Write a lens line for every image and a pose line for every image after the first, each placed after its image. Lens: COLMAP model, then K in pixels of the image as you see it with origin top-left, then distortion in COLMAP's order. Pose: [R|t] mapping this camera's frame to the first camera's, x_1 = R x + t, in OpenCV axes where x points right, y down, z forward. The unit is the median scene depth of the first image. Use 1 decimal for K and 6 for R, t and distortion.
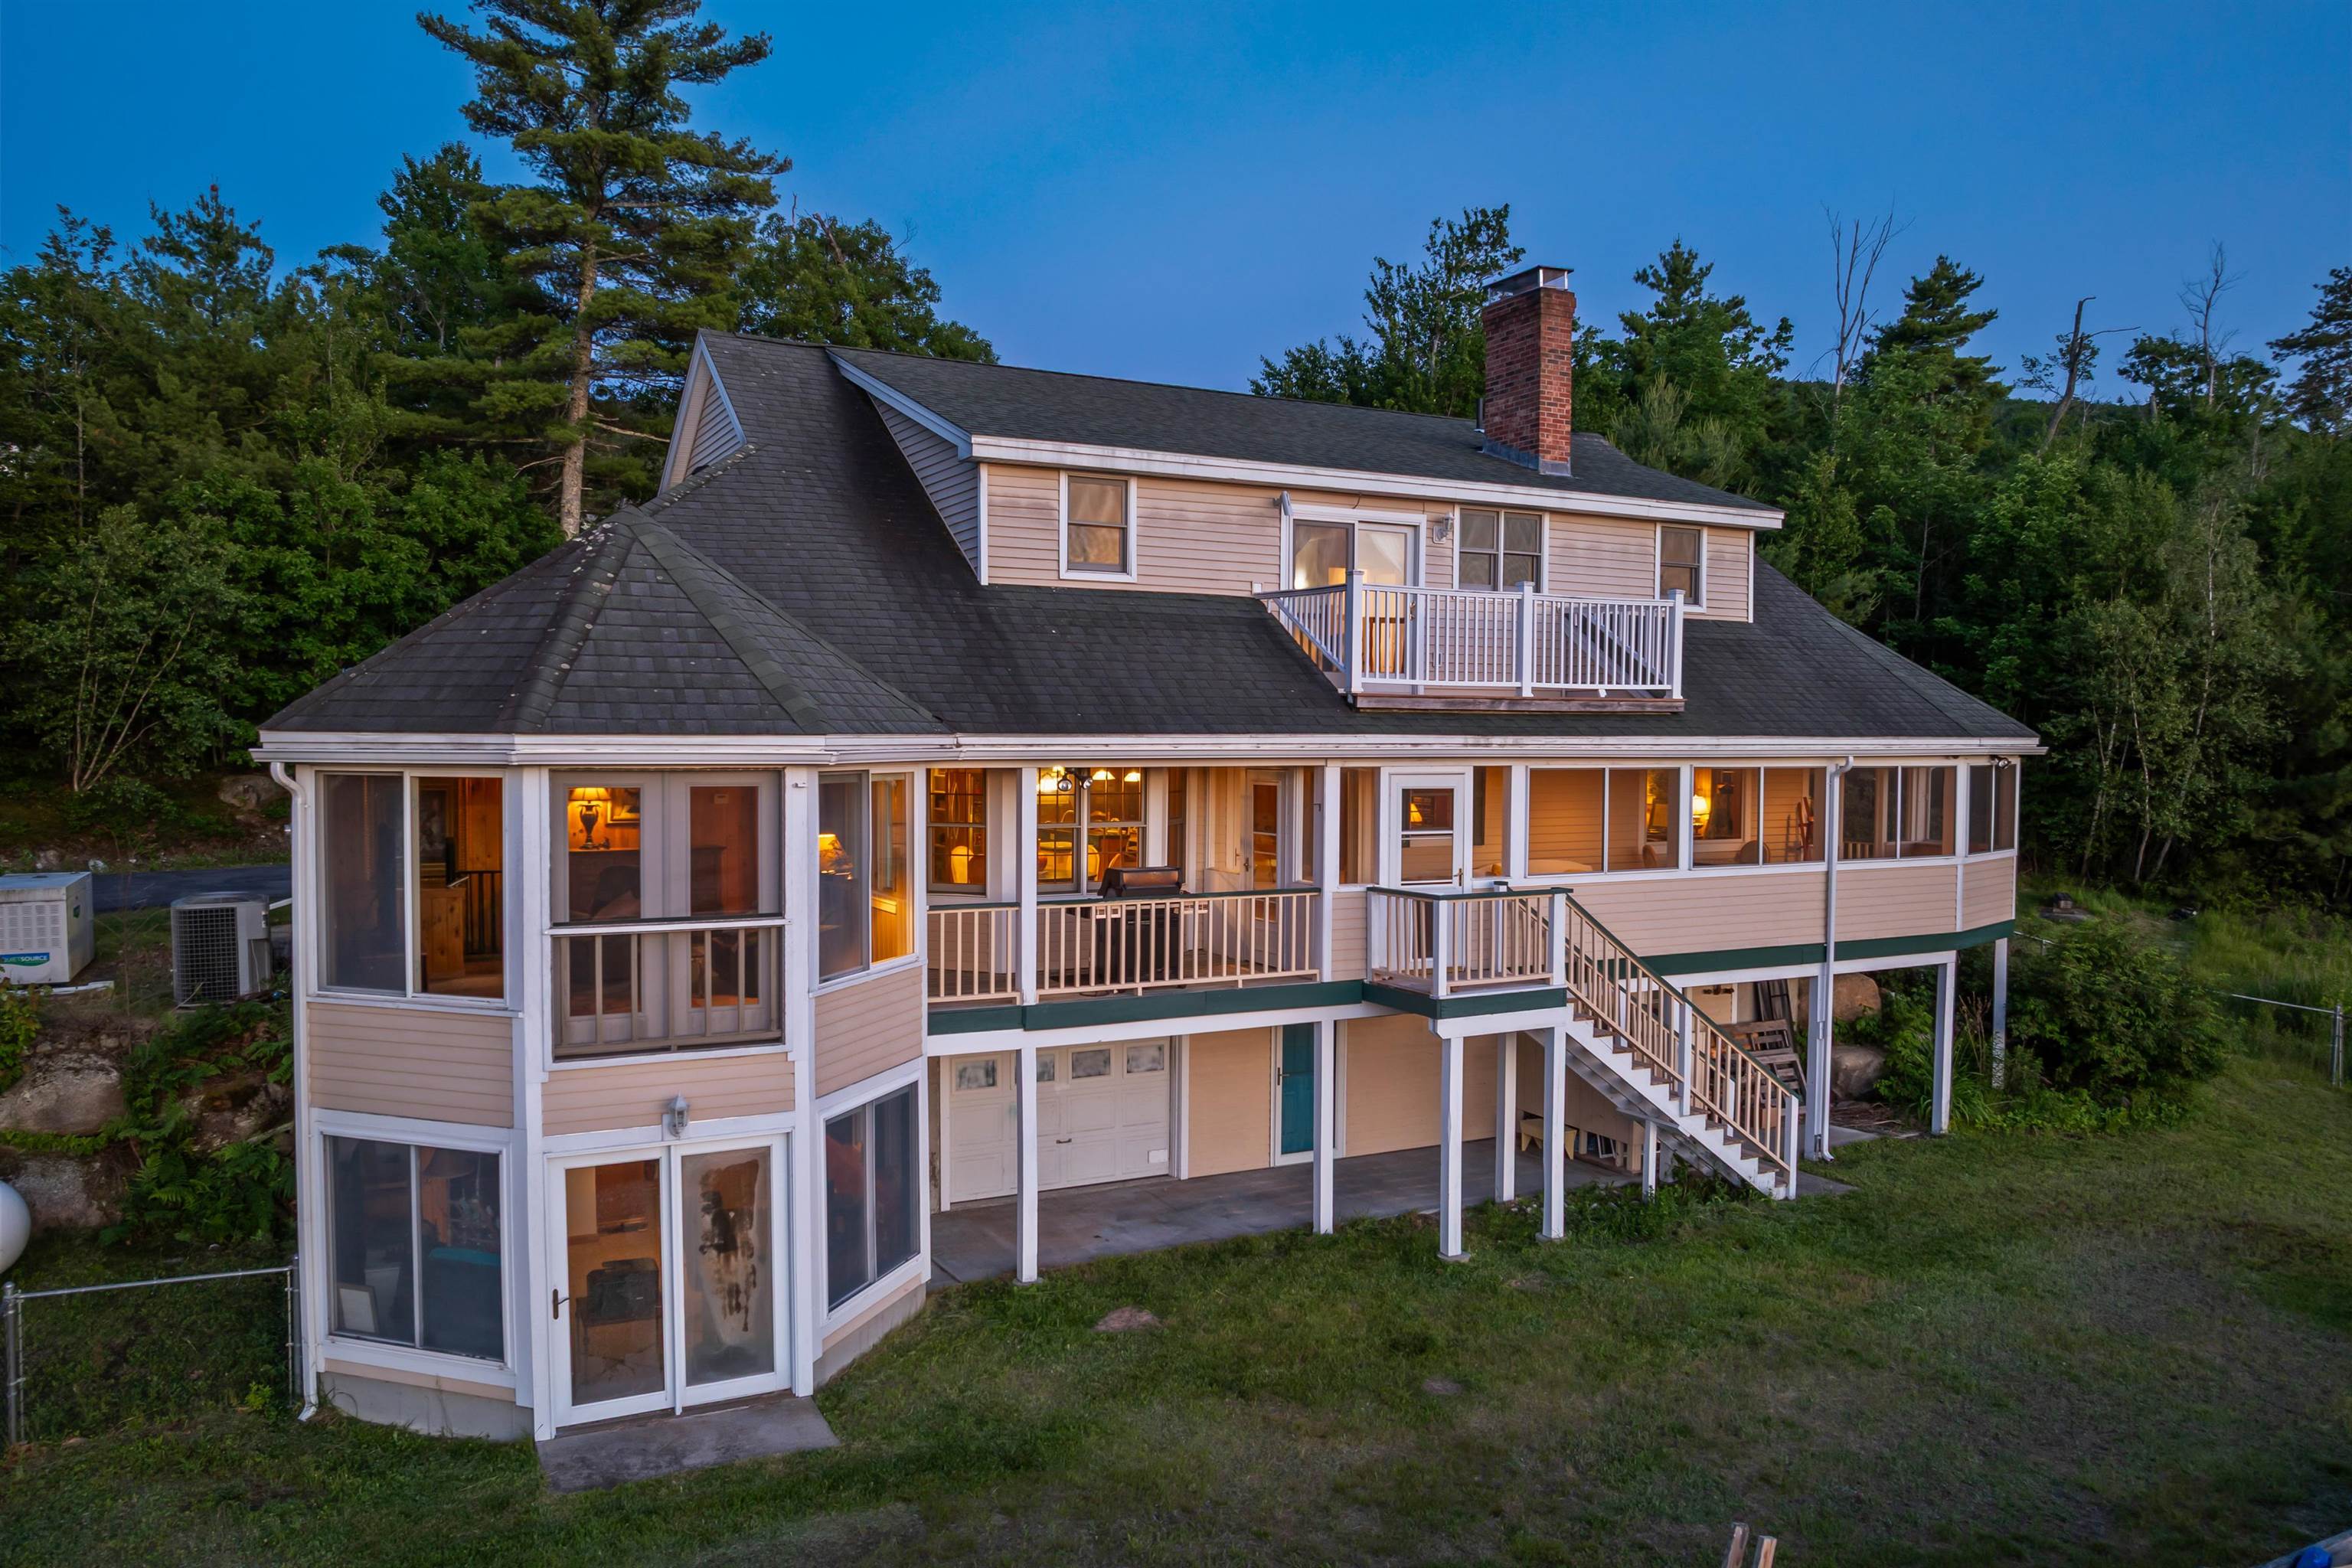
lens RADIAL K [[1701.3, 0, 1176.0], [0, 1701.3, 784.0], [0, 0, 1]] dist [-0.045872, 0.004124]
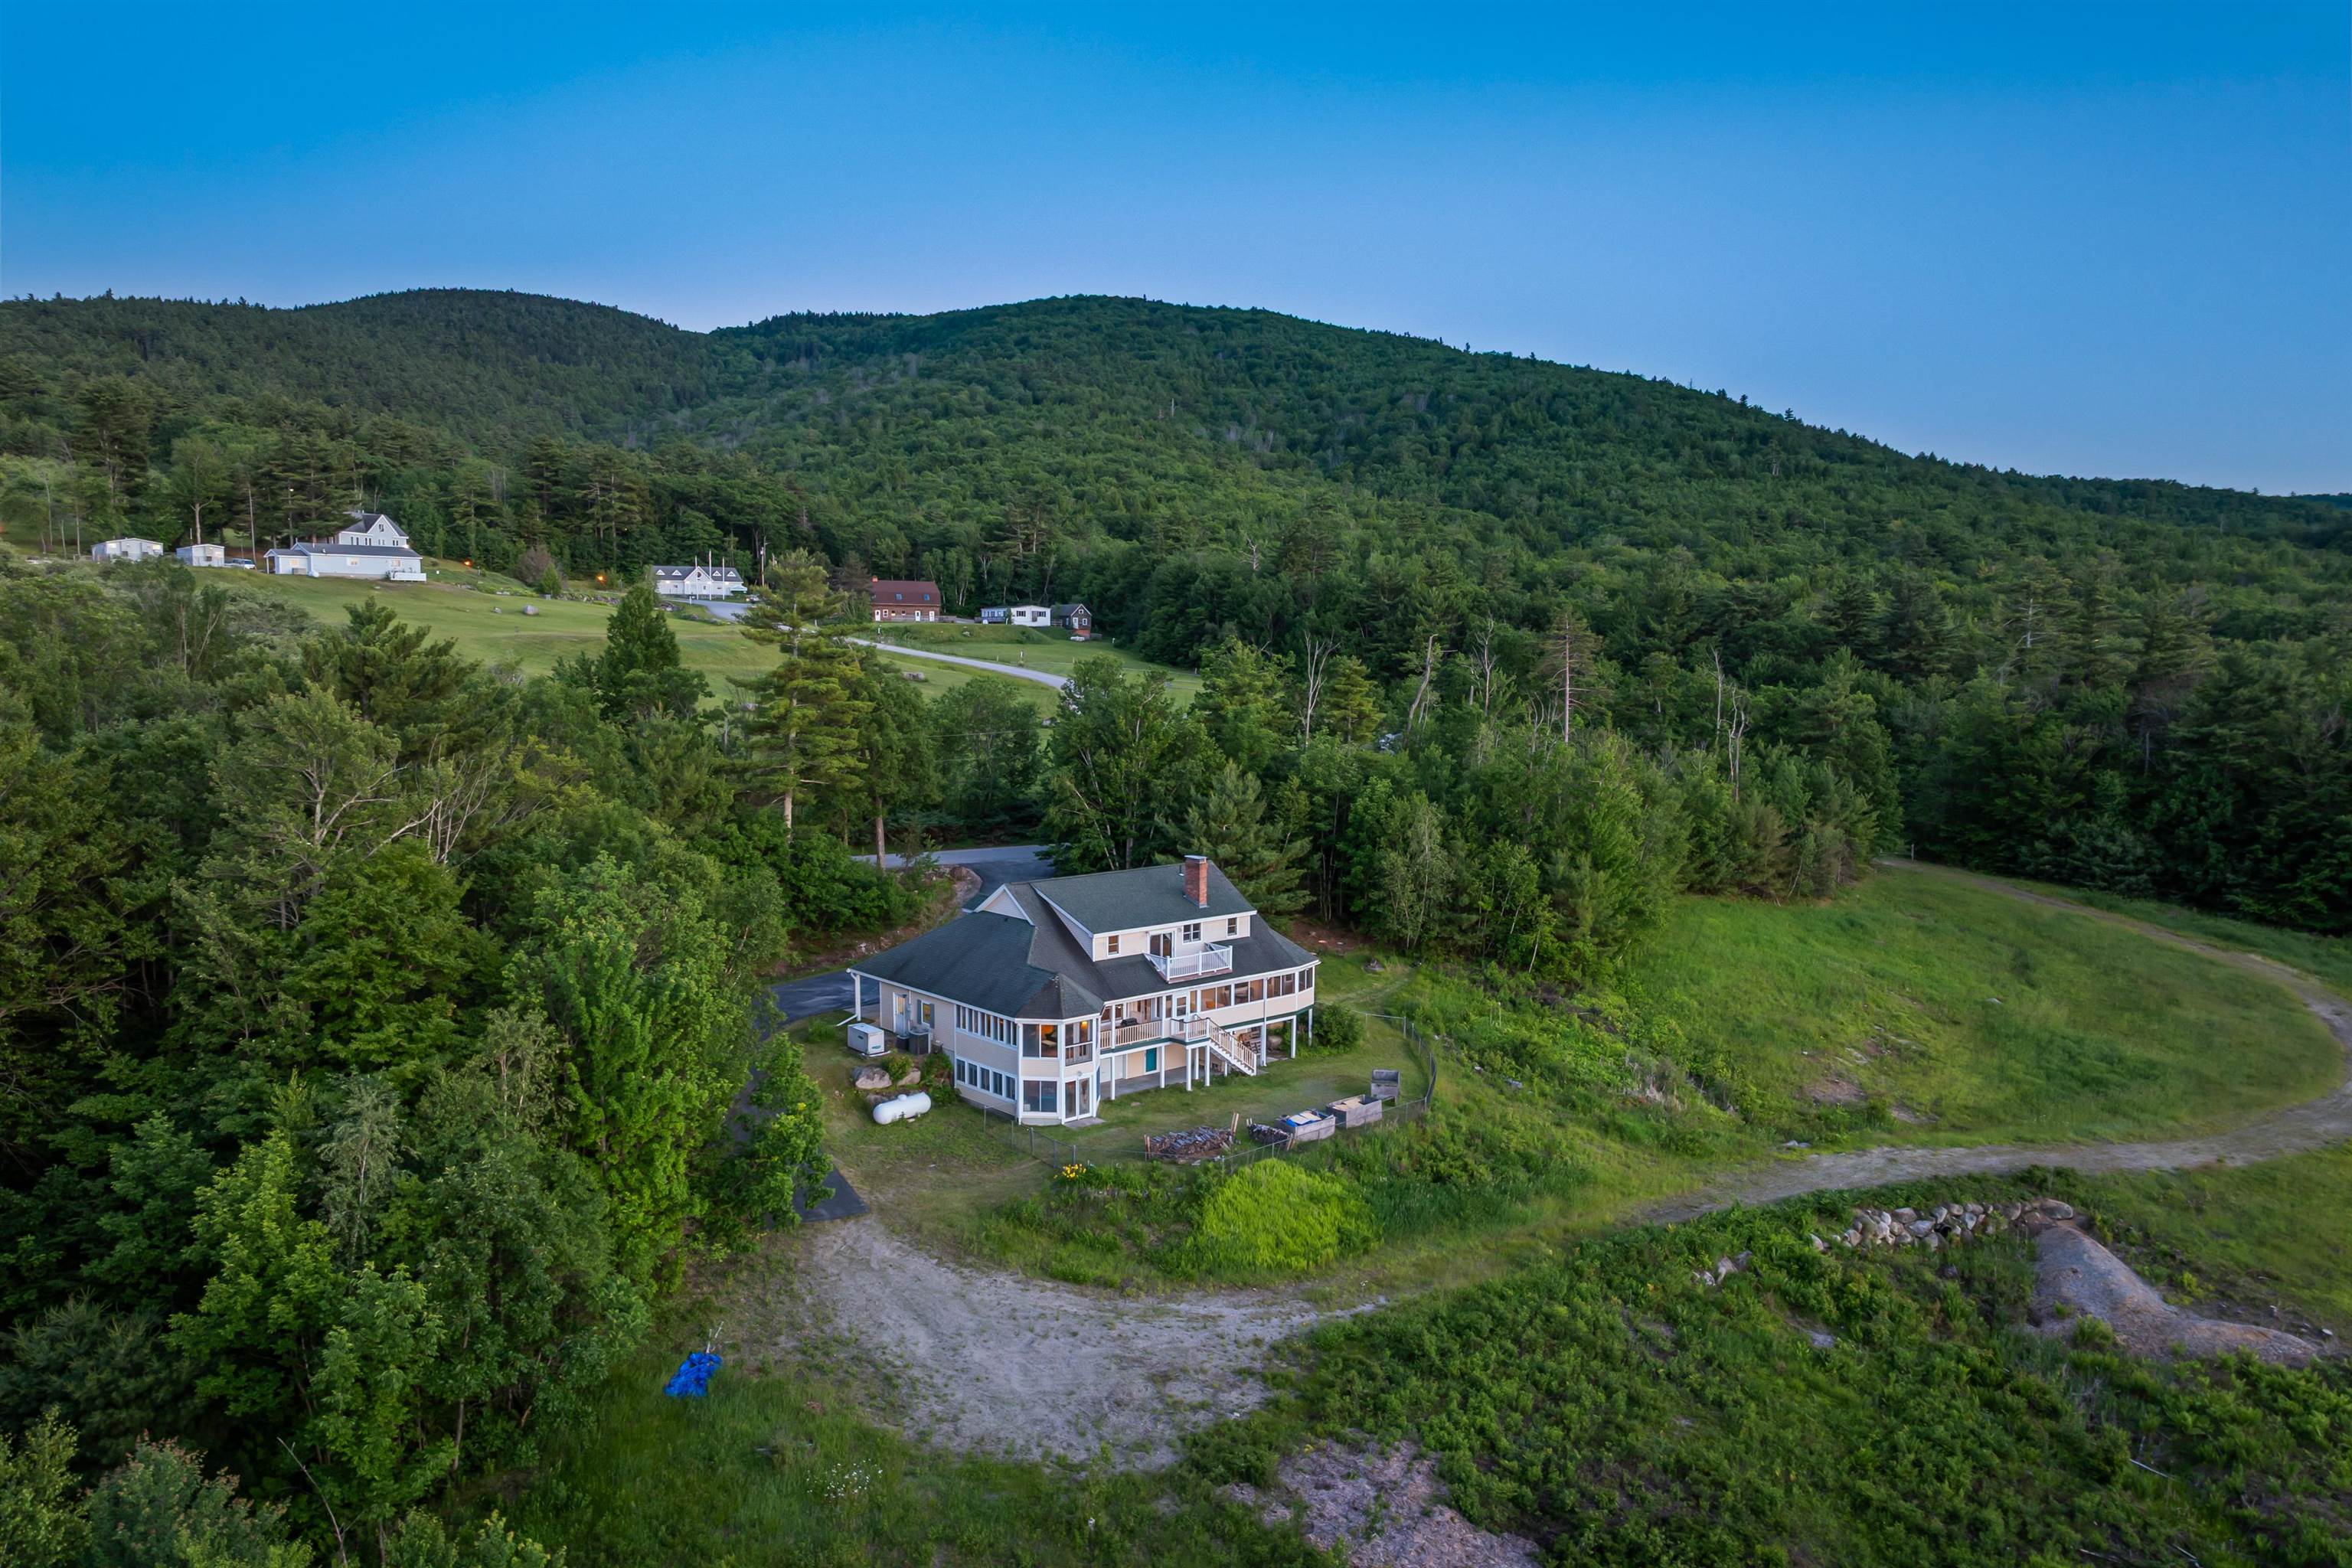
lens RADIAL K [[1700.9, 0, 1176.0], [0, 1700.9, 784.0], [0, 0, 1]] dist [-0.031897, -0.021262]
pose [[0.971370, -0.020323, 0.236700, -1.023870], [0.006066, 0.998131, 0.060803, -0.916699], [-0.237493, -0.057626, 0.969678, -3.750212]]
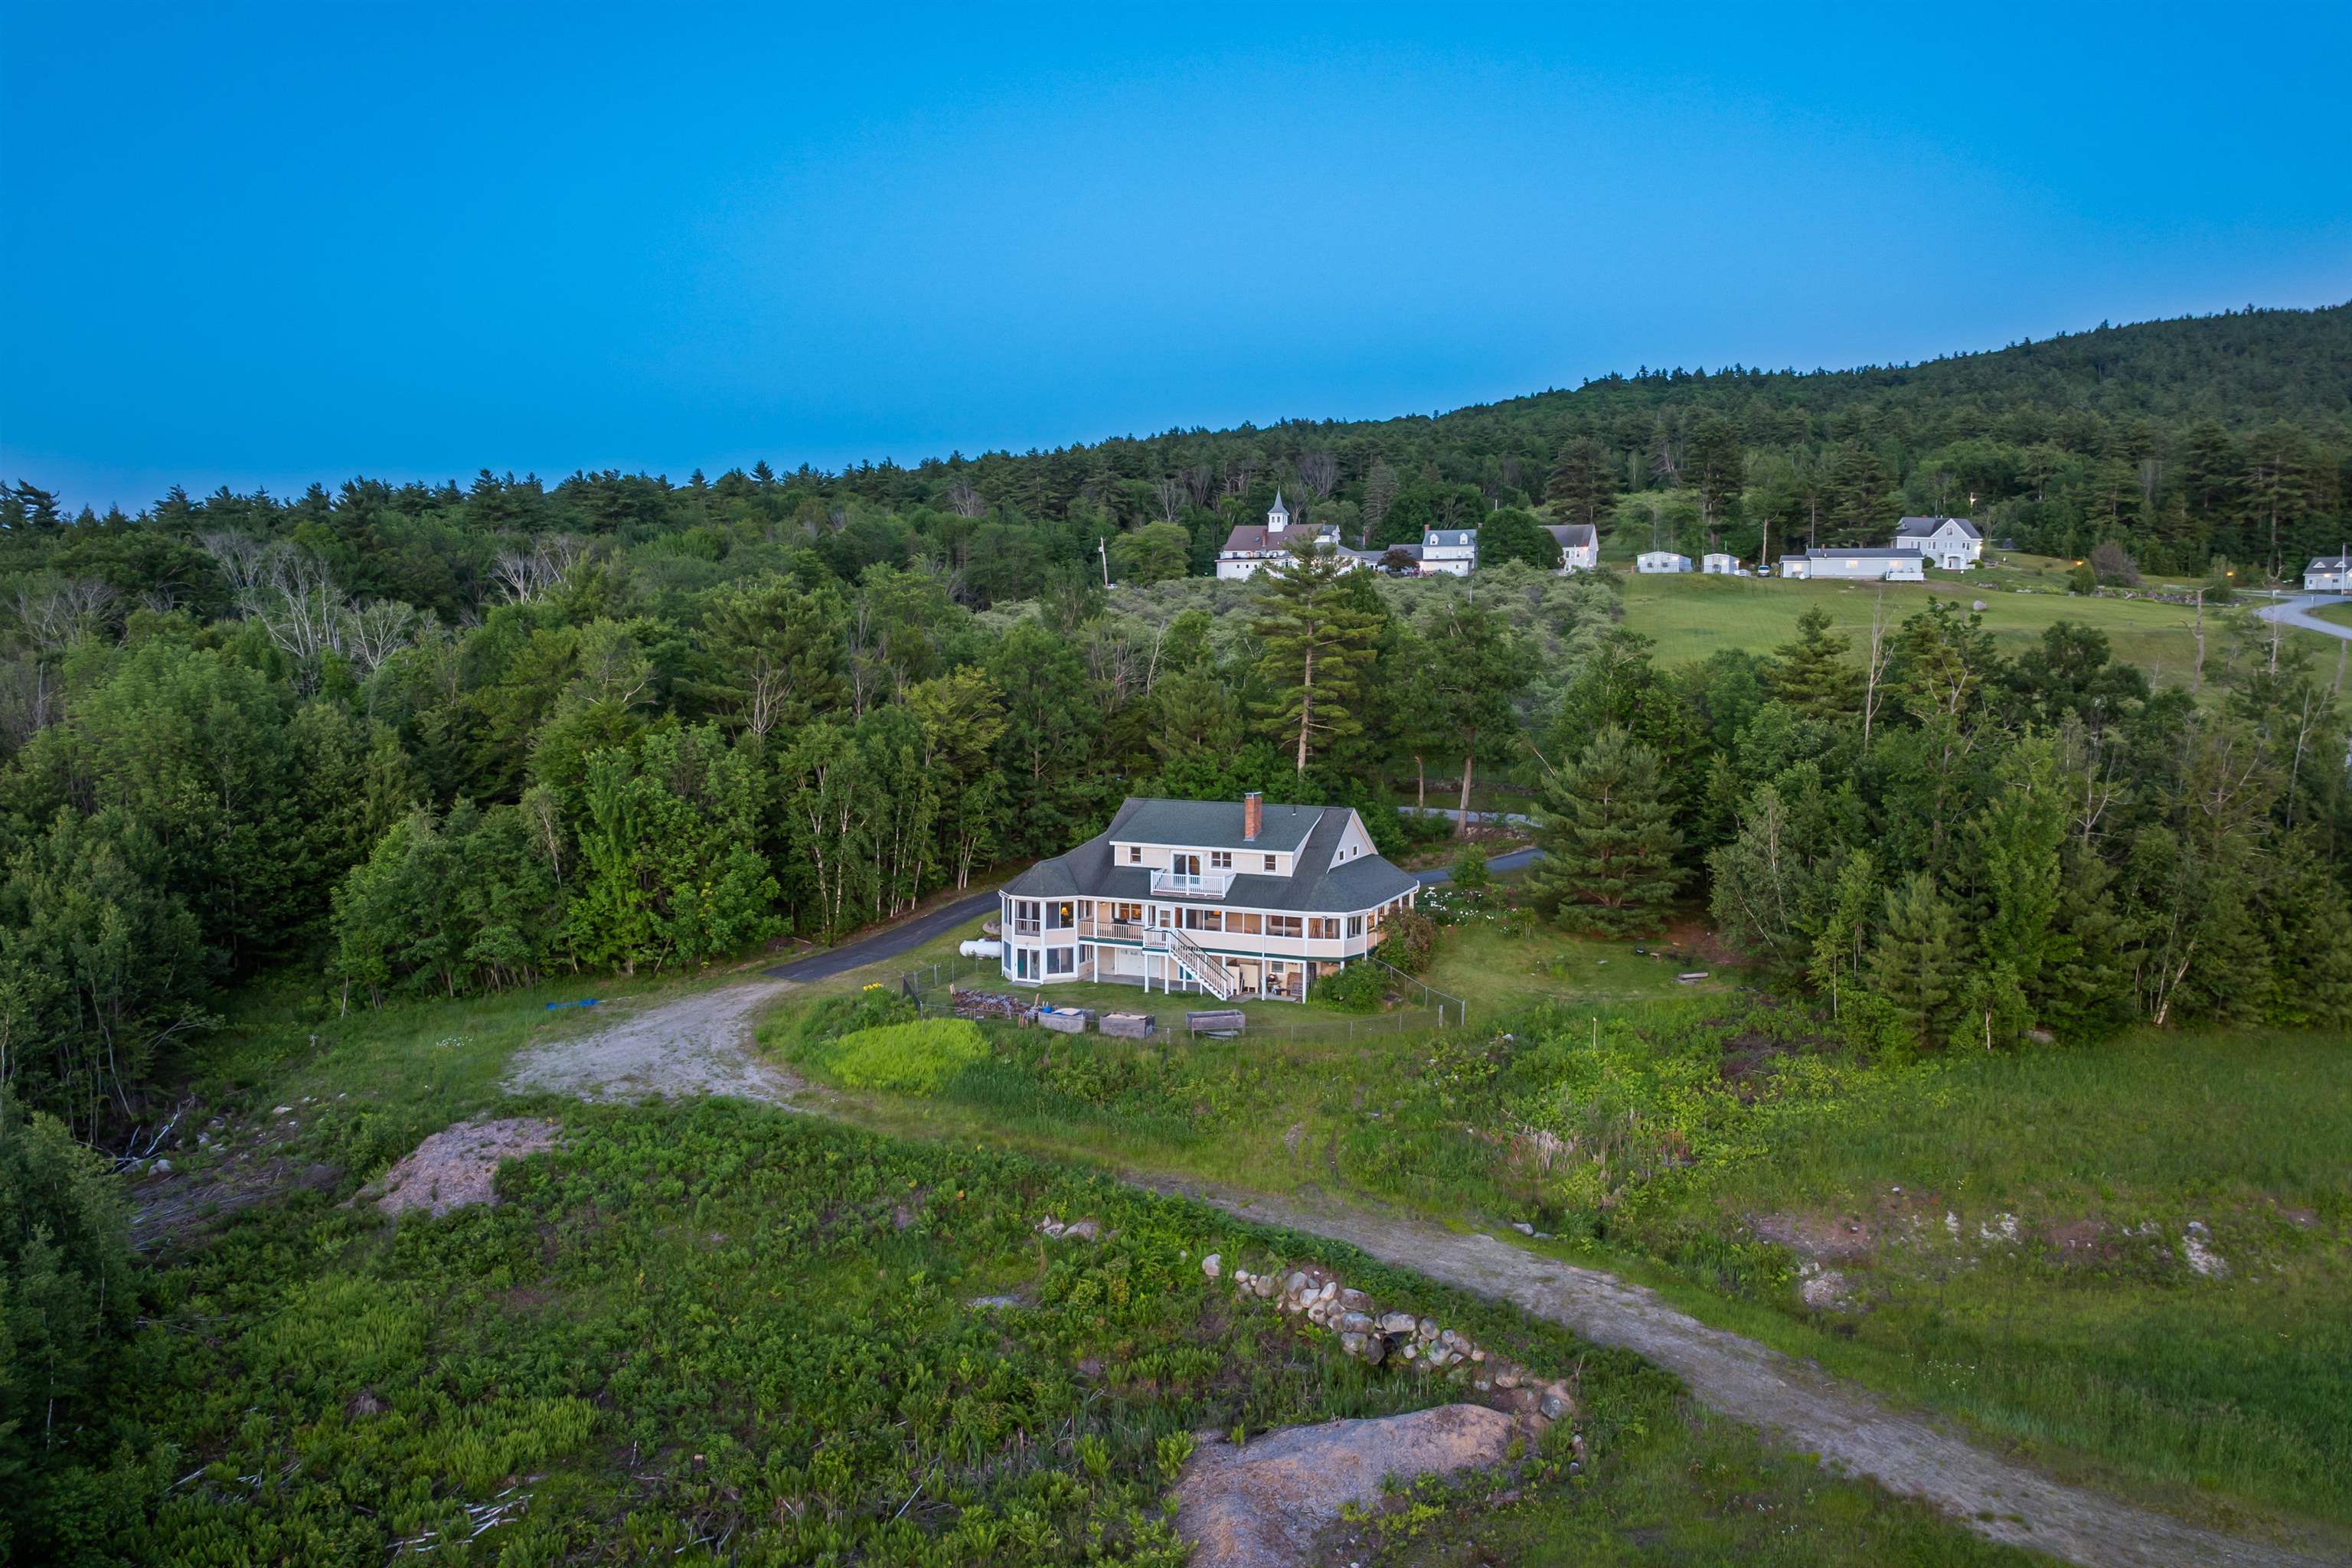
lens RADIAL K [[1700.9, 0, 1176.0], [0, 1700.9, 784.0], [0, 0, 1]] dist [-0.031897, -0.021262]
pose [[0.592060, 0.059860, -0.803668, 4.542456], [-0.022877, 0.998084, 0.057488, -0.717689], [0.805569, -0.015651, 0.592295, -2.202589]]
